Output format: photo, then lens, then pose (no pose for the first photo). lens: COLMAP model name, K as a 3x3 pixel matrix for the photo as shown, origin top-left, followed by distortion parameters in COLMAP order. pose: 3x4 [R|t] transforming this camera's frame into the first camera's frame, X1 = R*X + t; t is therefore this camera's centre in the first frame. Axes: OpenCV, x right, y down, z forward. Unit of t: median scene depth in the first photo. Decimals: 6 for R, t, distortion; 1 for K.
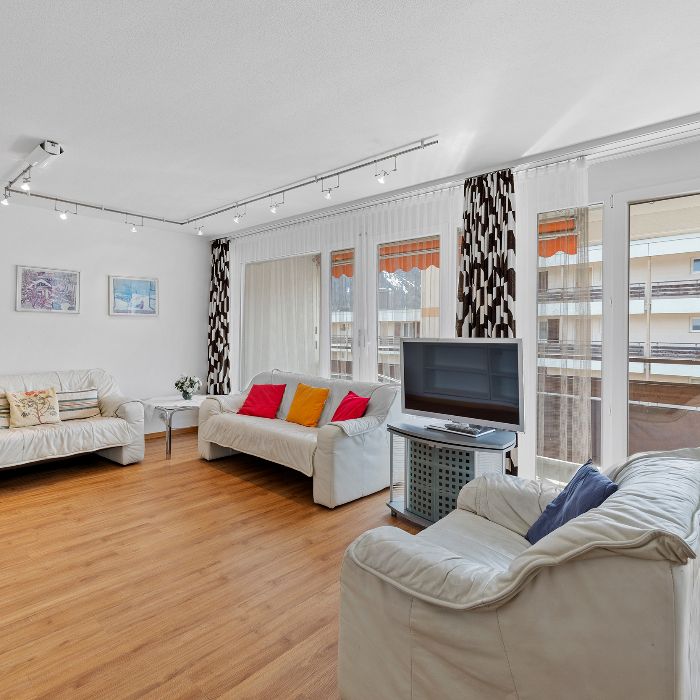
lens RADIAL K [[450.3, 0, 348.4], [0, 450.3, 327.5], [0, 0, 1]] dist [0.000071, 0.002916]
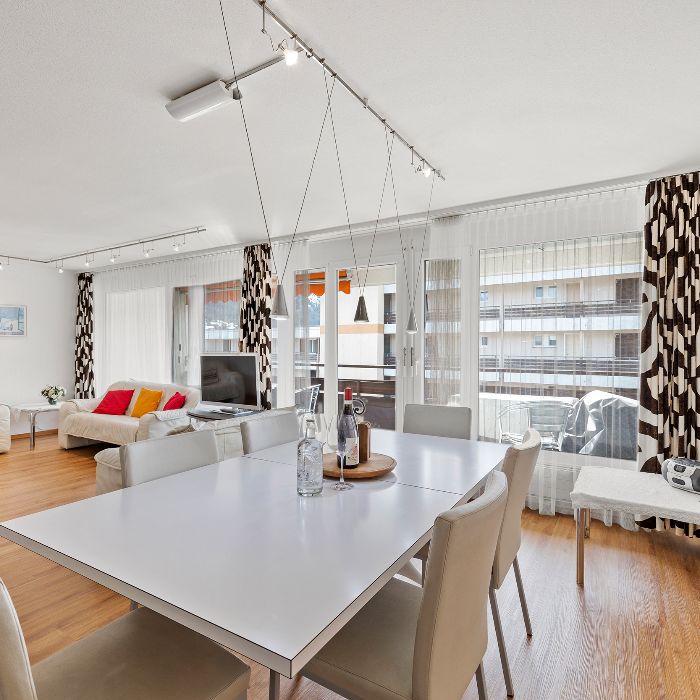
lens RADIAL K [[440.4, 0, 352.0], [0, 440.4, 347.5], [0, 0, 1]] dist [-0.001947, 0.001010]
pose [[0.982243, -0.005012, 0.187544, 0.325279], [0.003238, 0.999947, 0.009767, -0.007978], [-0.187583, -0.008986, 0.982208, -0.493652]]
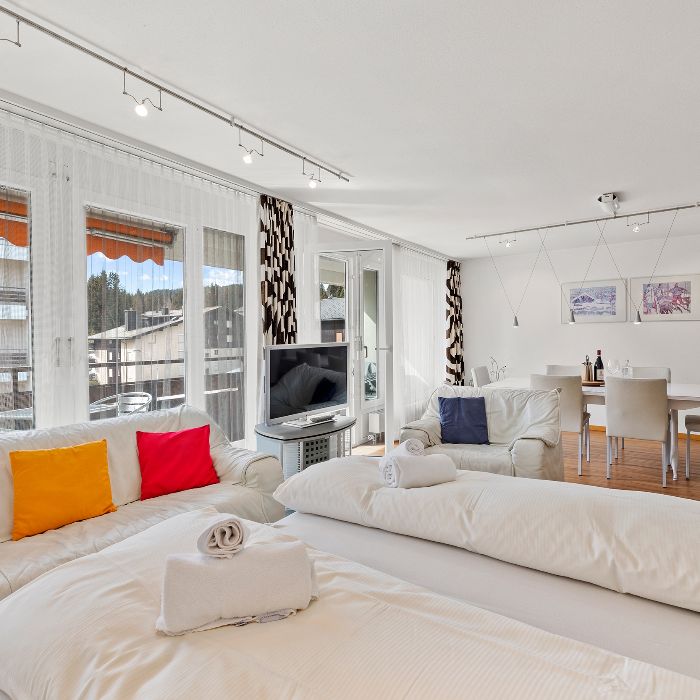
lens RADIAL K [[436.2, 0, 352.1], [0, 436.2, 344.7], [0, 0, 1]] dist [-0.002159, 0.000480]
pose [[-0.128890, -0.020713, 0.991443, -0.765517], [0.002617, 0.999771, 0.021228, 0.003008], [-0.991656, 0.005330, -0.128806, 0.900518]]
